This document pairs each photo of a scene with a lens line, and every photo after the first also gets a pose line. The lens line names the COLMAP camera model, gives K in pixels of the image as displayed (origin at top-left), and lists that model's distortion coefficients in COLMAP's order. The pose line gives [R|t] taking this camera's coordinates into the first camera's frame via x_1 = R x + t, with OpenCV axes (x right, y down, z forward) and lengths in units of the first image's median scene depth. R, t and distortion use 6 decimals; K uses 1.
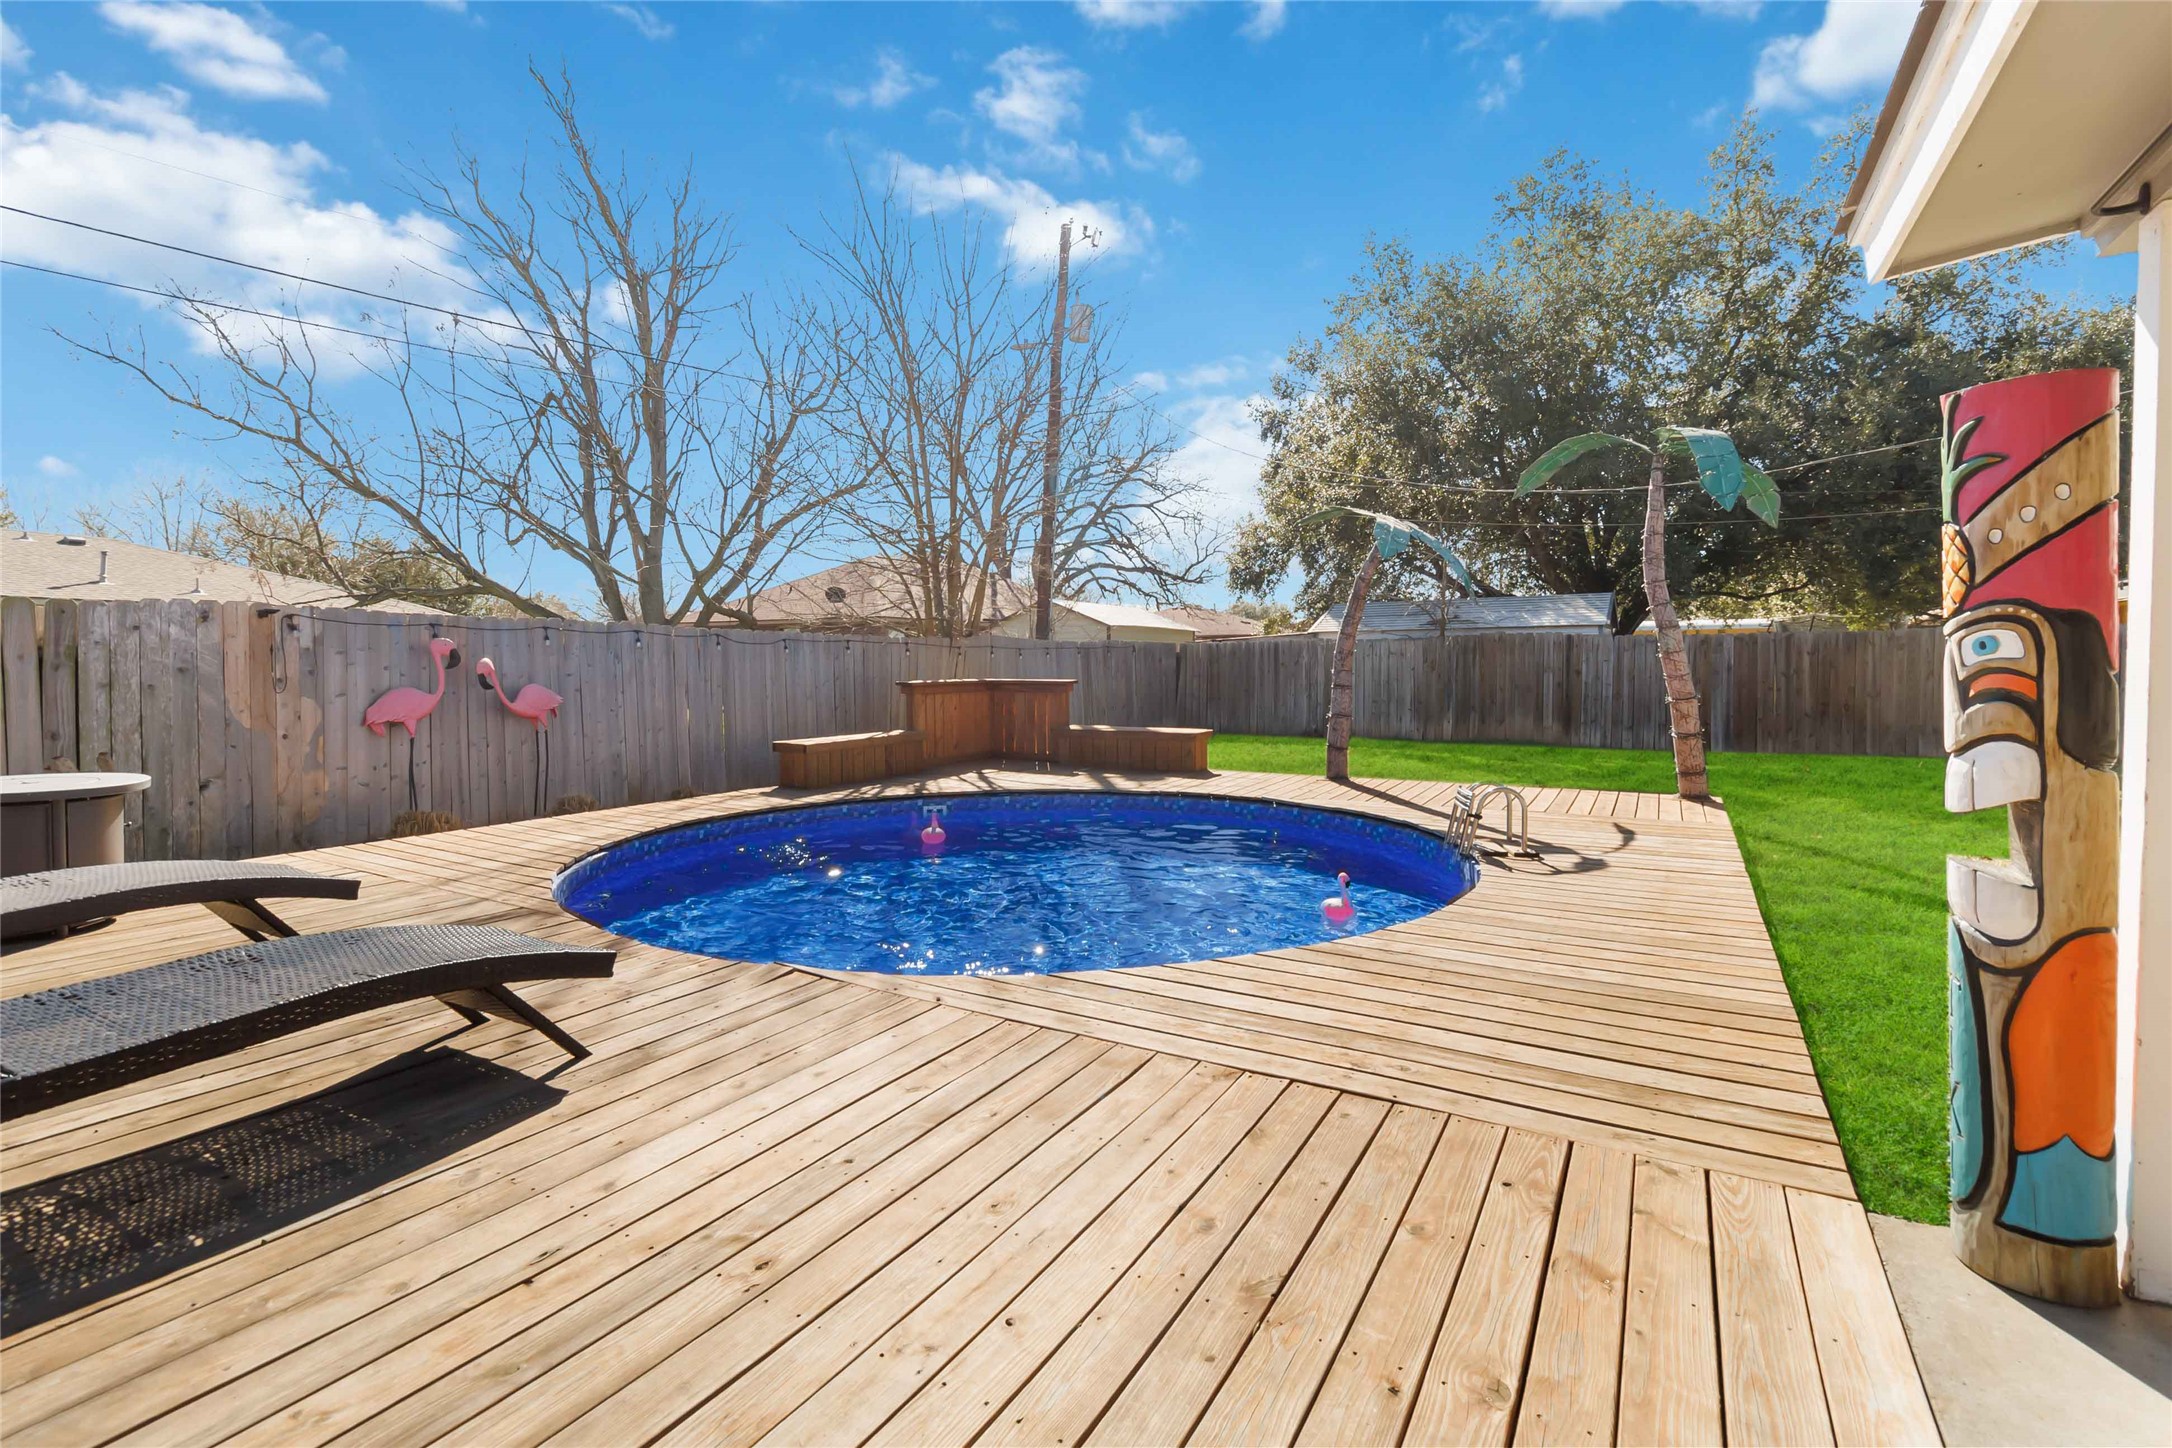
lens RADIAL K [[1006.6, 0, 1099.4], [0, 1006.6, 696.6], [0, 0, 1]] dist [0.004073, 0.000108]
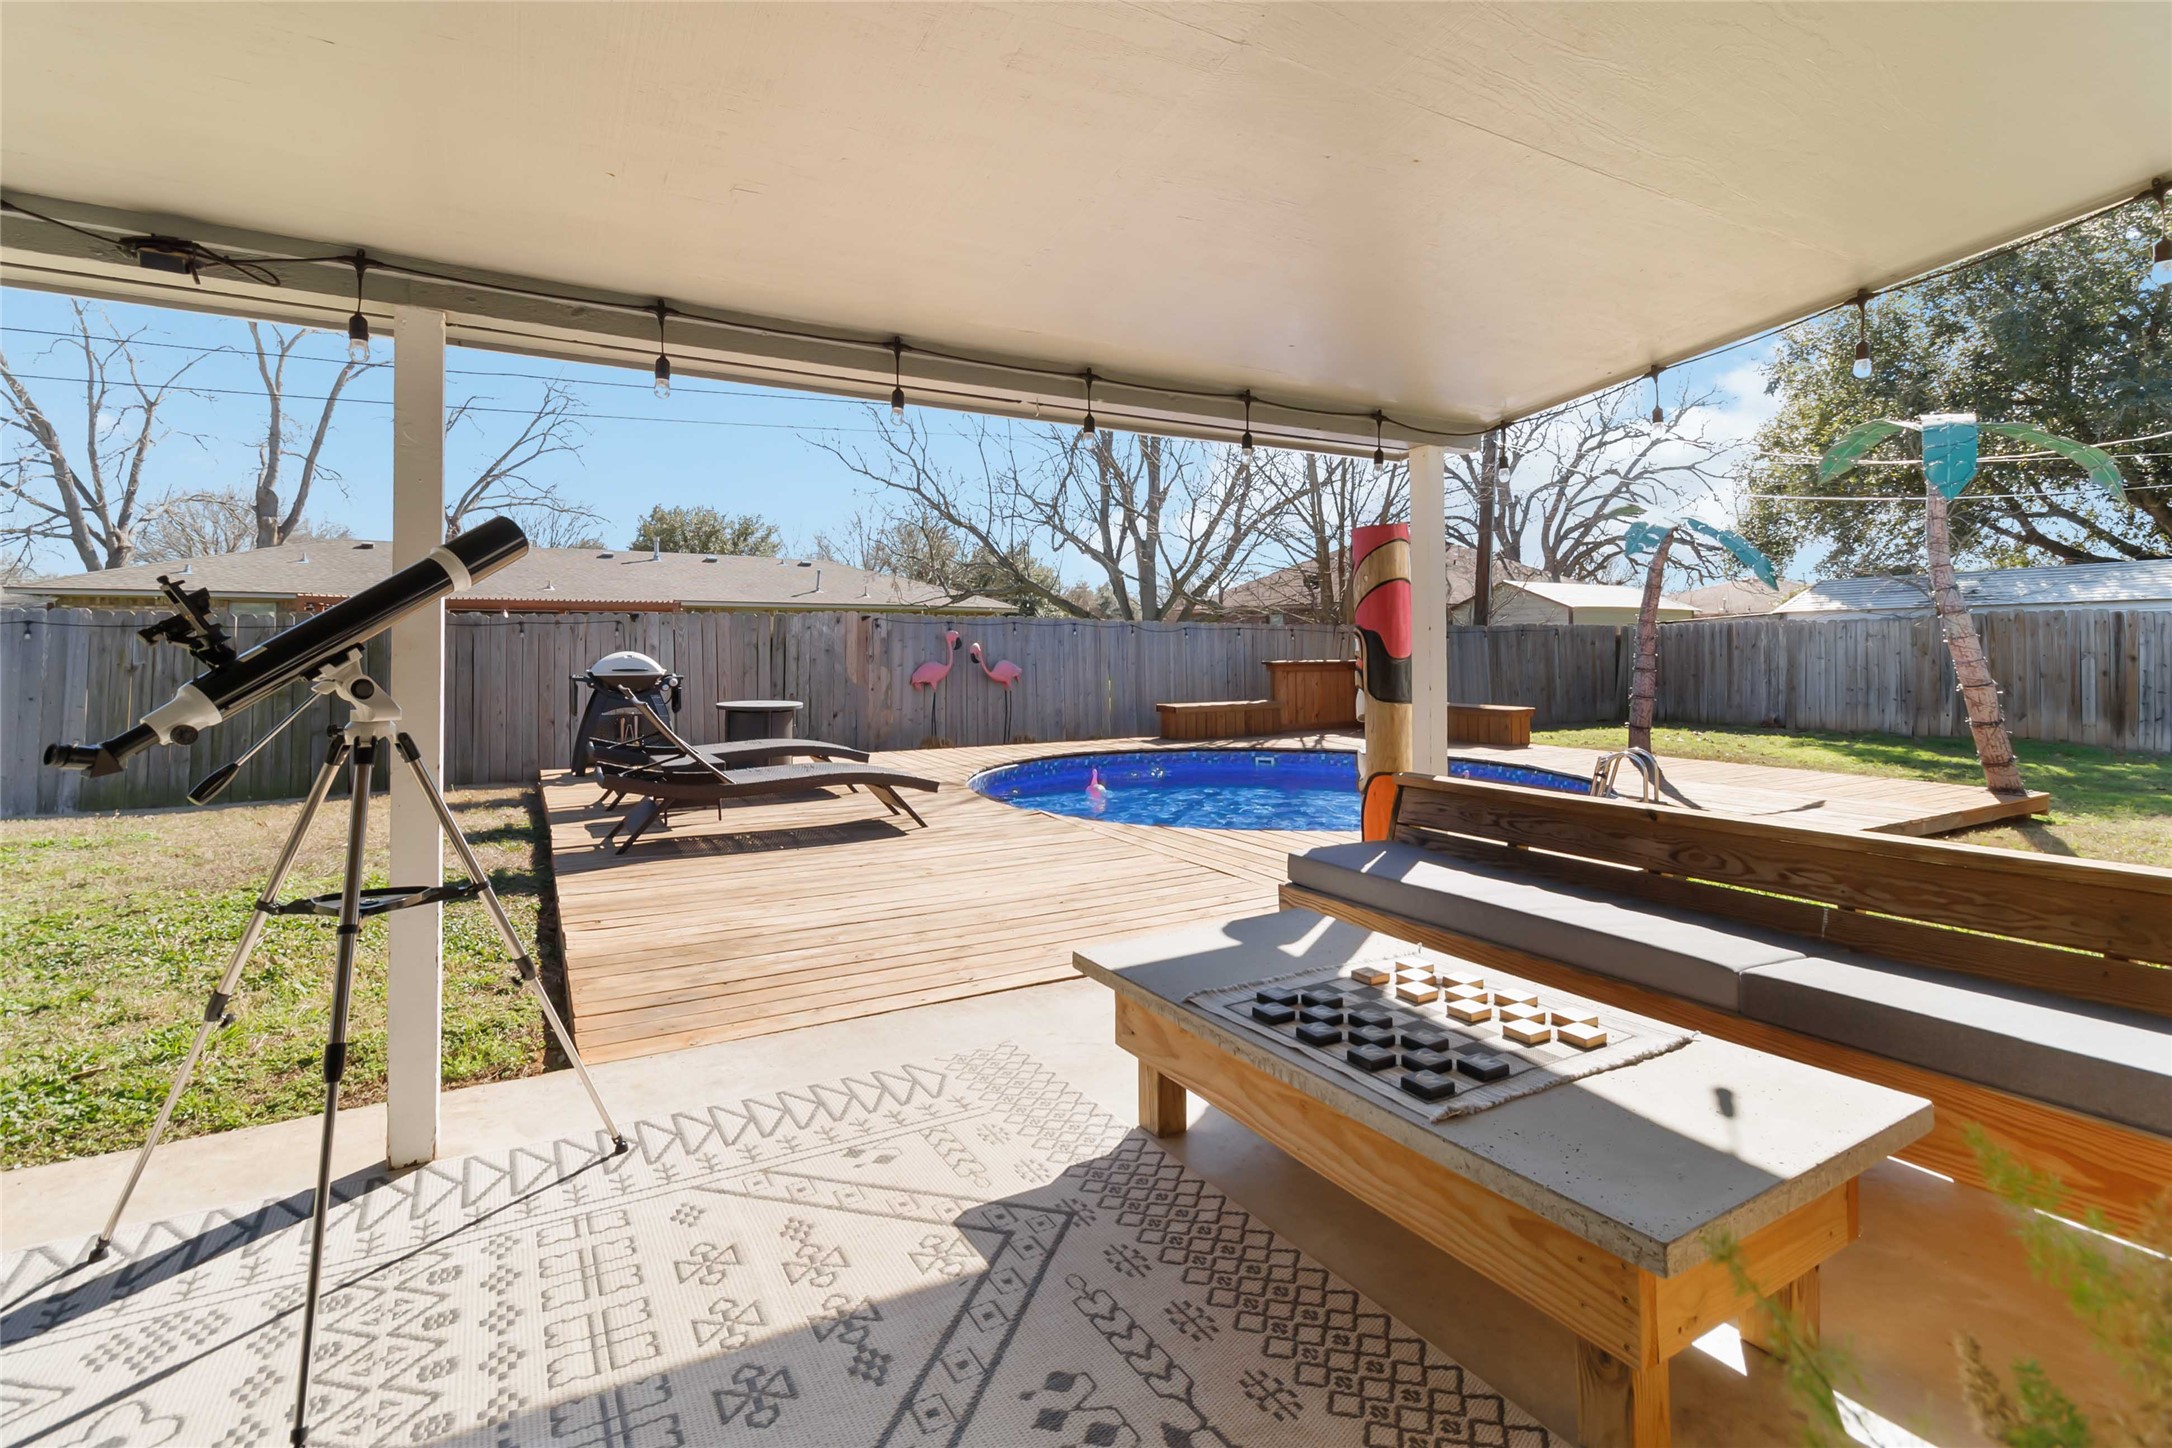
lens RADIAL K [[1027.8, 0, 1095.7], [0, 1027.8, 702.9], [0, 0, 1]] dist [0.001428, 0.000241]
pose [[0.862611, 0.029806, -0.504990, 0.245296], [-0.017763, 0.999432, 0.028648, 0.003440], [0.505557, -0.015742, 0.862650, -0.194695]]
